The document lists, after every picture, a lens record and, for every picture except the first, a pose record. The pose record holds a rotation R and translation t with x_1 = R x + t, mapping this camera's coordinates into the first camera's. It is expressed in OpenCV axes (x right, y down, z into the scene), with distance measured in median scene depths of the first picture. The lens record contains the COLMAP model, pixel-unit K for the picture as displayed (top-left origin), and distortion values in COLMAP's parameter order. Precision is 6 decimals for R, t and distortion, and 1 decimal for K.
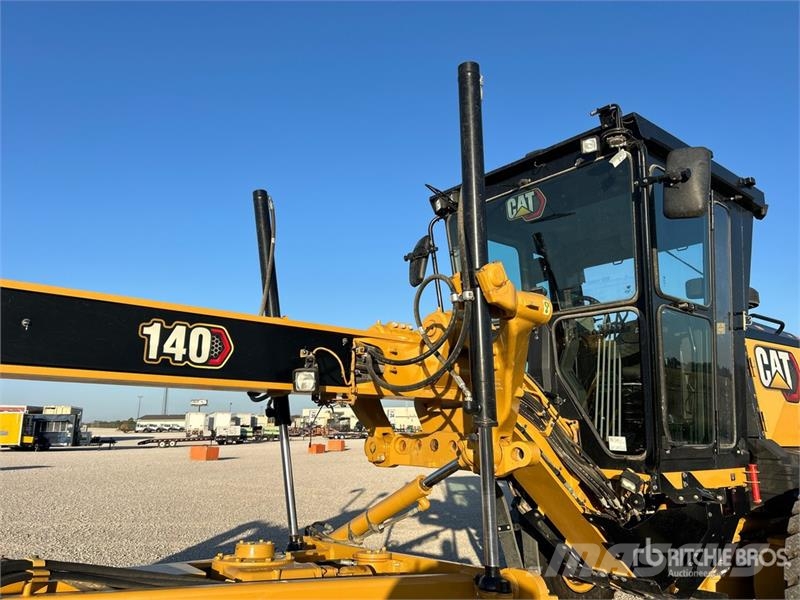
lens RADIAL K [[602.5, 0, 396.9], [0, 602.5, 295.8], [0, 0, 1]] dist [0.083080, -0.103865]
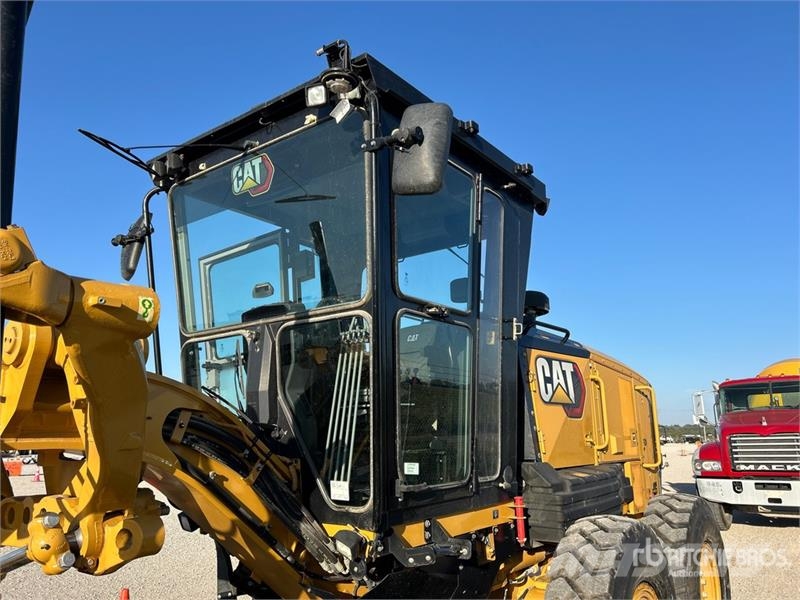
lens RADIAL K [[596.7, 0, 401.0], [0, 596.7, 303.6], [0, 0, 1]] dist [0.023090, -0.005713]
pose [[0.974283, 0.017875, 0.224619, 0.228531], [-0.019436, 0.999800, 0.004740, 0.004222], [-0.224490, -0.008983, 0.974435, 0.224646]]
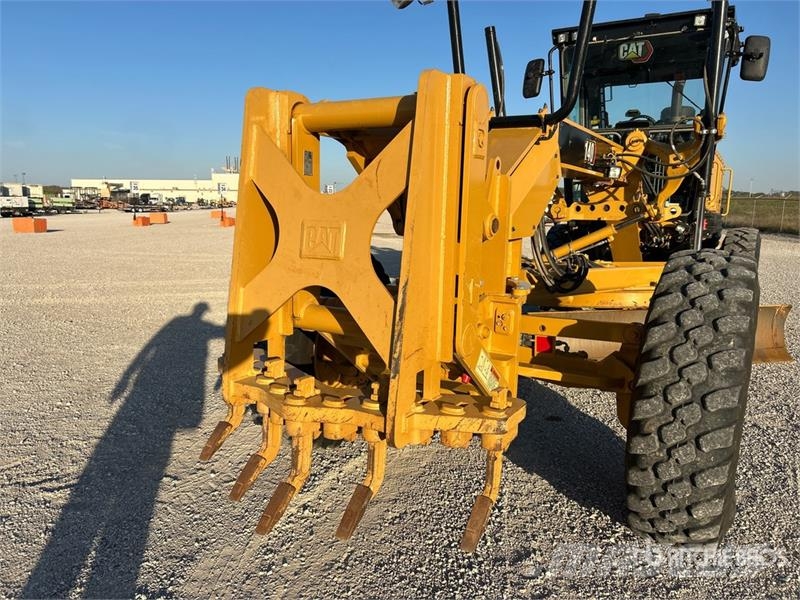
lens RADIAL K [[596.7, 0, 401.0], [0, 596.7, 303.6], [0, 0, 1]] dist [0.023090, -0.005713]
pose [[0.939898, -0.053011, 0.337314, -0.866155], [-0.077112, 0.929401, 0.360926, -0.060992], [-0.332633, -0.365245, 0.869455, -0.325115]]
